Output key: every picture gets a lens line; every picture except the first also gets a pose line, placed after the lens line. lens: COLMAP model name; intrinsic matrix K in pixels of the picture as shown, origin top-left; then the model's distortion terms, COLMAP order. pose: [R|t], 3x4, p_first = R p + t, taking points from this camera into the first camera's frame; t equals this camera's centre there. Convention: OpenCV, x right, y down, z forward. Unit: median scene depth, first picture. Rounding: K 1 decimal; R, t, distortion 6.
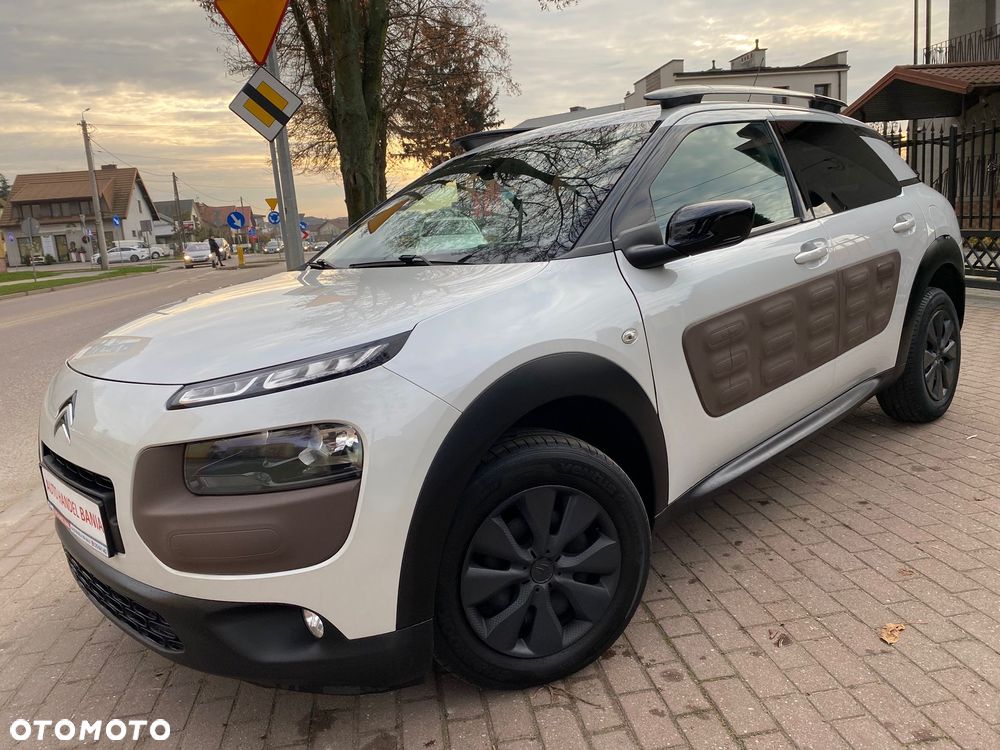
lens RADIAL K [[758.8, 0, 490.3], [0, 758.8, 370.4], [0, 0, 1]] dist [0.016453, -0.019211]
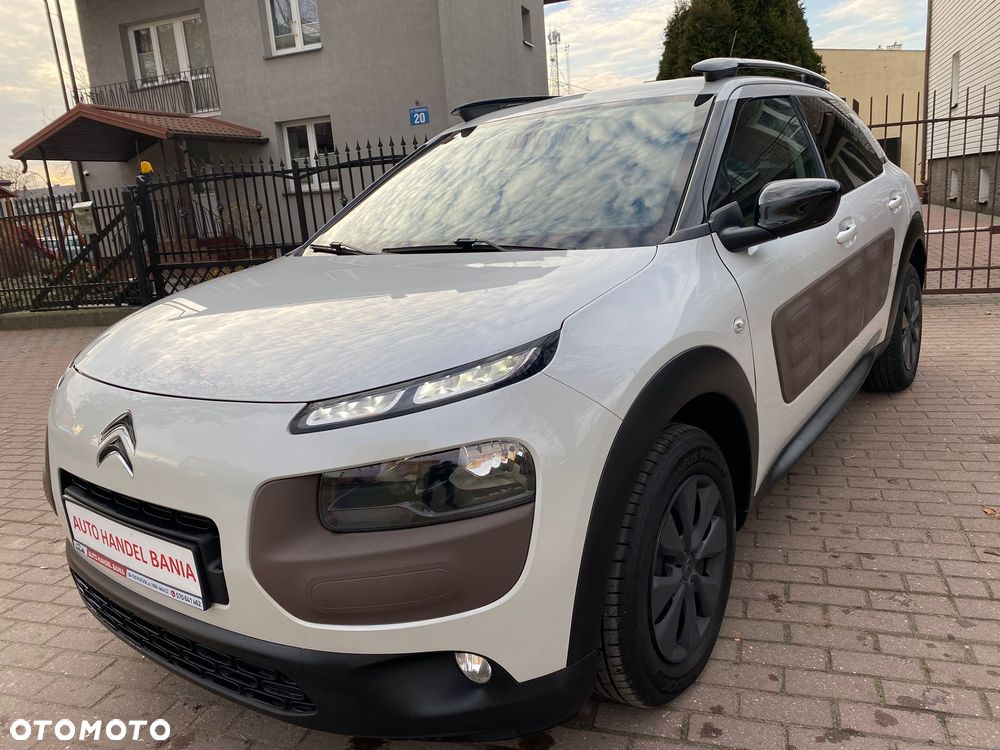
lens RADIAL K [[758.8, 0, 491.7], [0, 758.8, 373.8], [0, 0, 1]] dist [0.016453, -0.019211]
pose [[0.985688, -0.037172, 0.164431, -0.292620], [0.030503, 0.998614, 0.042900, -0.036465], [-0.165798, -0.037271, 0.985455, 0.123554]]
